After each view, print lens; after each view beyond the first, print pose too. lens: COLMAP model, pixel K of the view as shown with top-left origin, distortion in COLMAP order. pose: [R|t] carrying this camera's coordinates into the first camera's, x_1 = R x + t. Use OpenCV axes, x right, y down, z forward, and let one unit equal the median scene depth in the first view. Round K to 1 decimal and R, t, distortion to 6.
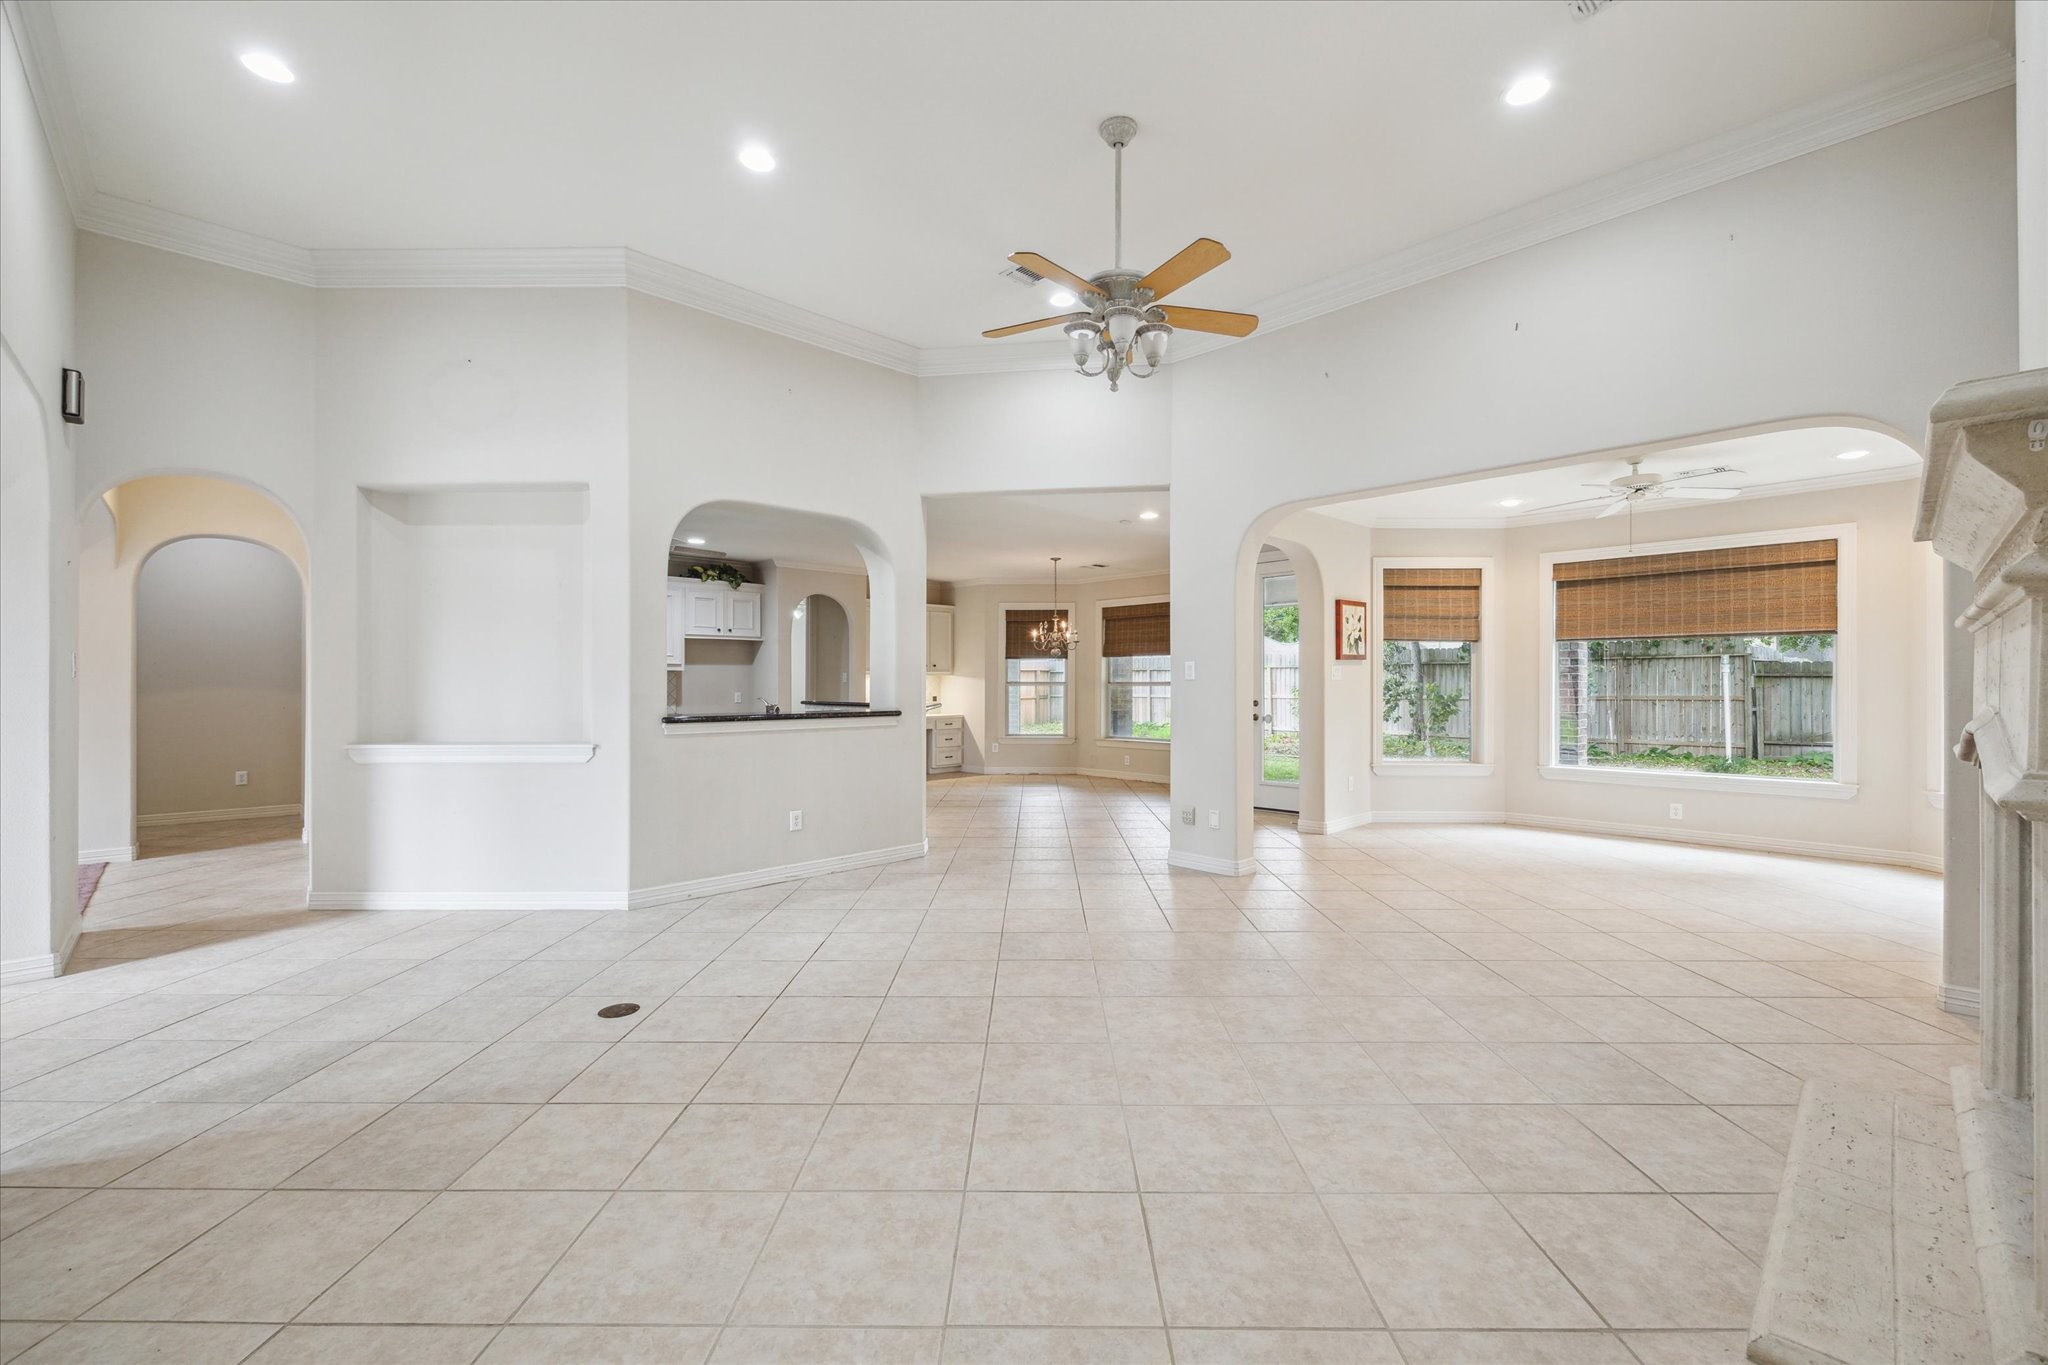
lens RADIAL K [[829.2, 0, 1026.2], [0, 829.2, 681.9], [0, 0, 1]] dist [-0.005772, 0.000675]
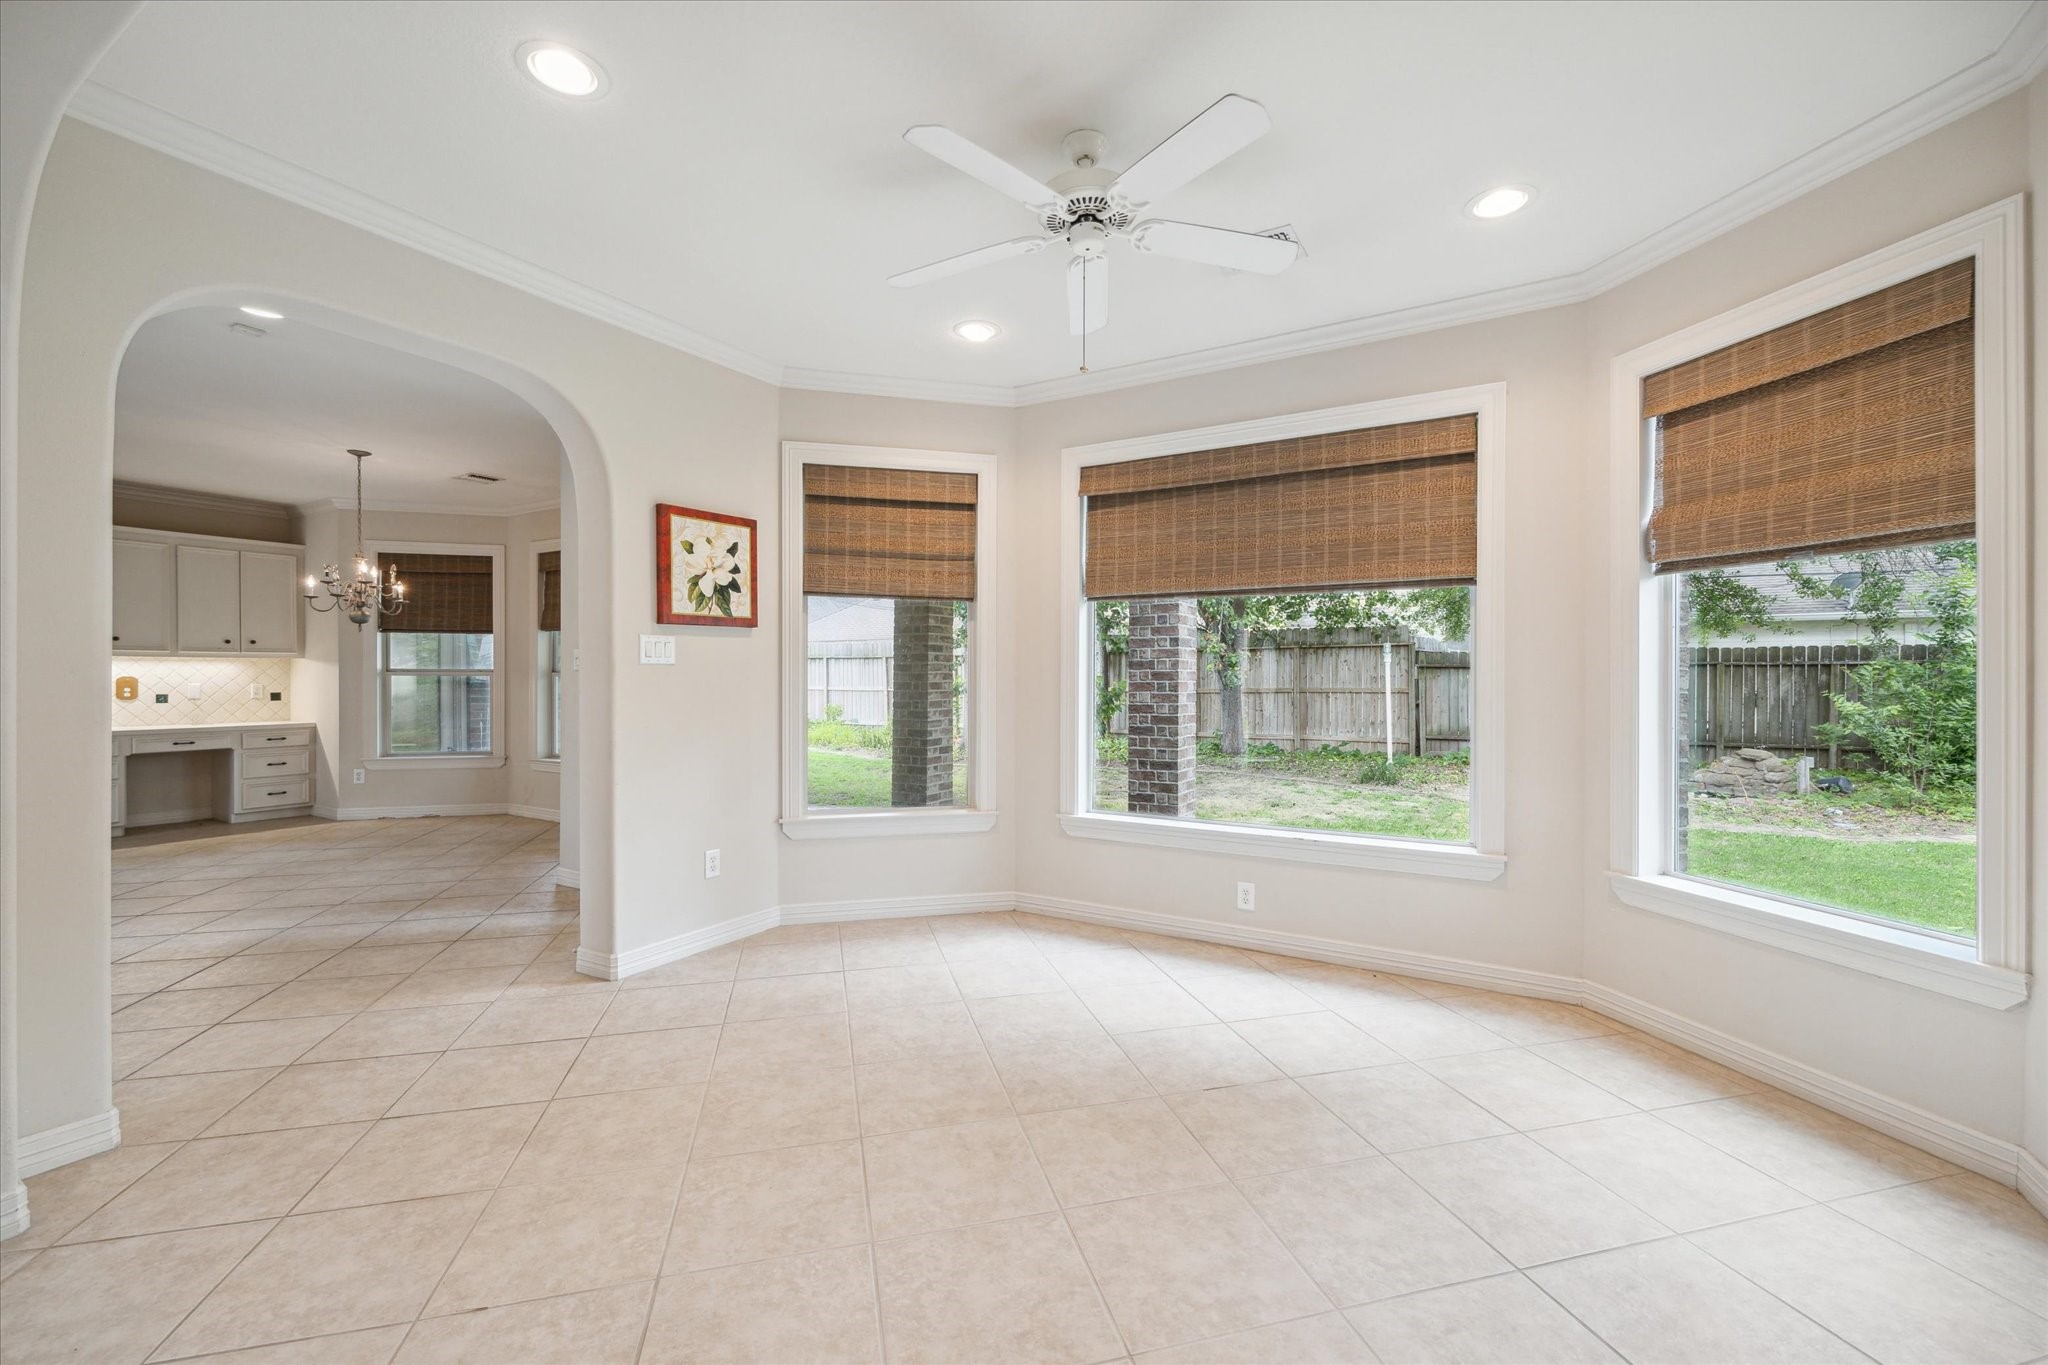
lens RADIAL K [[829.2, 0, 1031.7], [0, 829.2, 672.7], [0, 0, 1]] dist [-0.005772, 0.000675]
pose [[0.964636, 0.002733, 0.263572, 0.442178], [-0.002757, 0.999996, -0.000279, 0.002524], [-0.263572, -0.000457, 0.964640, 0.436944]]
